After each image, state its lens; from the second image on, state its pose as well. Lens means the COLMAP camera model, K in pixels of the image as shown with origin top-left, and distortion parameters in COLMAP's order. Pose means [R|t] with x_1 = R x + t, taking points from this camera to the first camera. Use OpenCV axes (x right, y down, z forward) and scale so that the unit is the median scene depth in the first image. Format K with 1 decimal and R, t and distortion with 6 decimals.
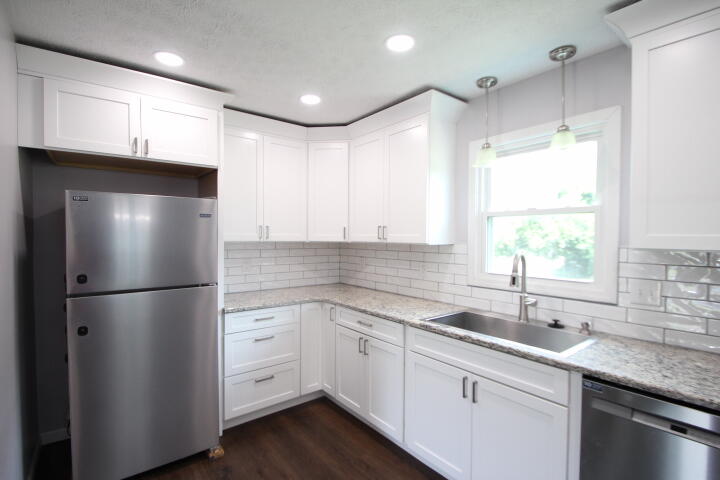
lens RADIAL K [[346.2, 0, 360.0], [0, 346.2, 240.0], [0, 0, 1]] dist [0.002583, 0.000109]
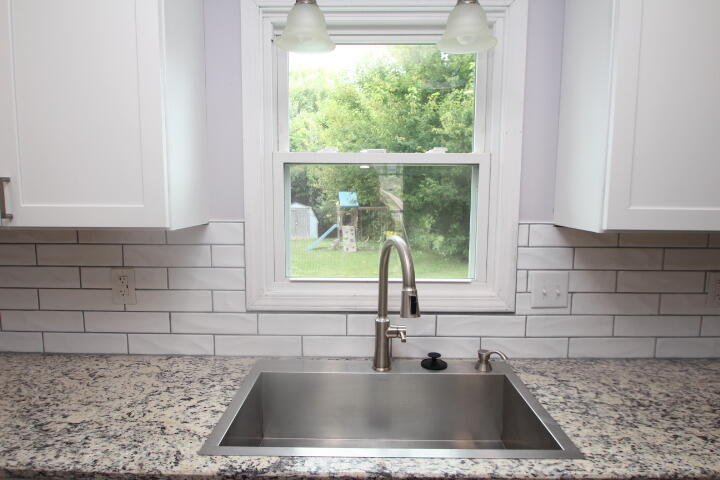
lens RADIAL K [[450.1, 0, 357.5], [0, 450.1, 240.7], [0, 0, 1]] dist [-0.000128, -0.000867]
pose [[0.630482, -0.084563, 0.771584, -0.059094], [0.006823, 0.994613, 0.103432, -0.027035], [-0.776174, -0.059947, 0.627663, 0.561119]]
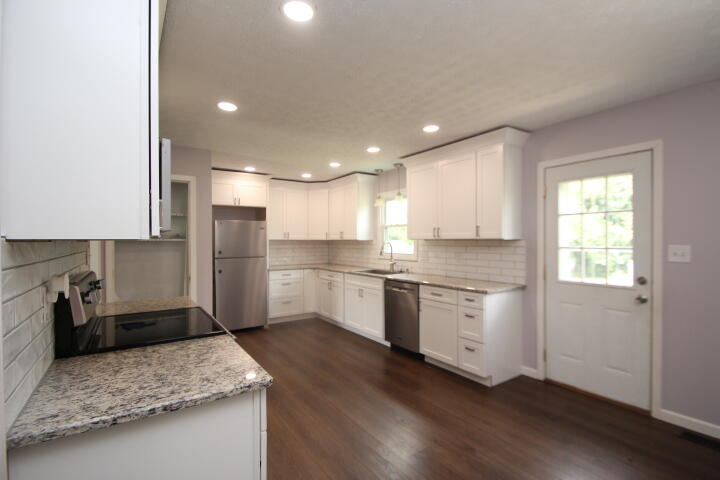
lens RADIAL K [[334.9, 0, 358.0], [0, 334.9, 240.9], [0, 0, 1]] dist [0.003964, -0.017421]
pose [[0.997275, -0.007477, -0.073399, 0.378041], [0.006709, 0.999920, -0.010702, 0.044667], [0.073474, 0.010180, 0.997245, -1.234949]]
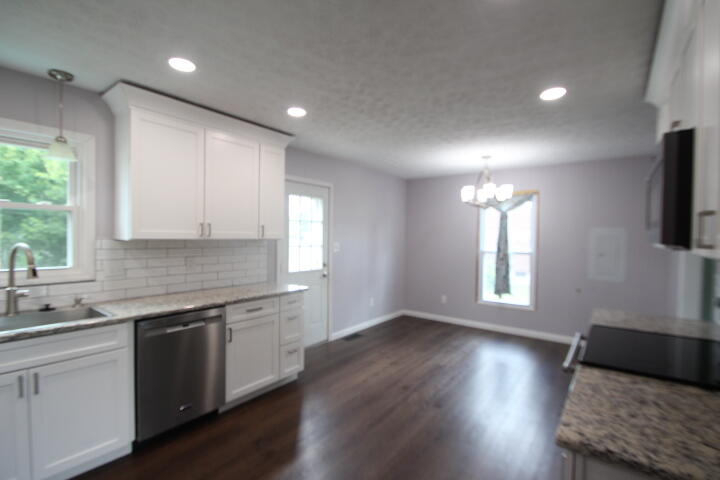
lens RADIAL K [[334.9, 0, 358.0], [0, 334.9, 240.9], [0, 0, 1]] dist [0.003964, -0.017421]
pose [[-0.249903, -0.021482, 0.968032, -0.634906], [-0.001204, 0.999760, 0.021875, -0.000487], [-0.968270, 0.004301, -0.249869, 0.251336]]
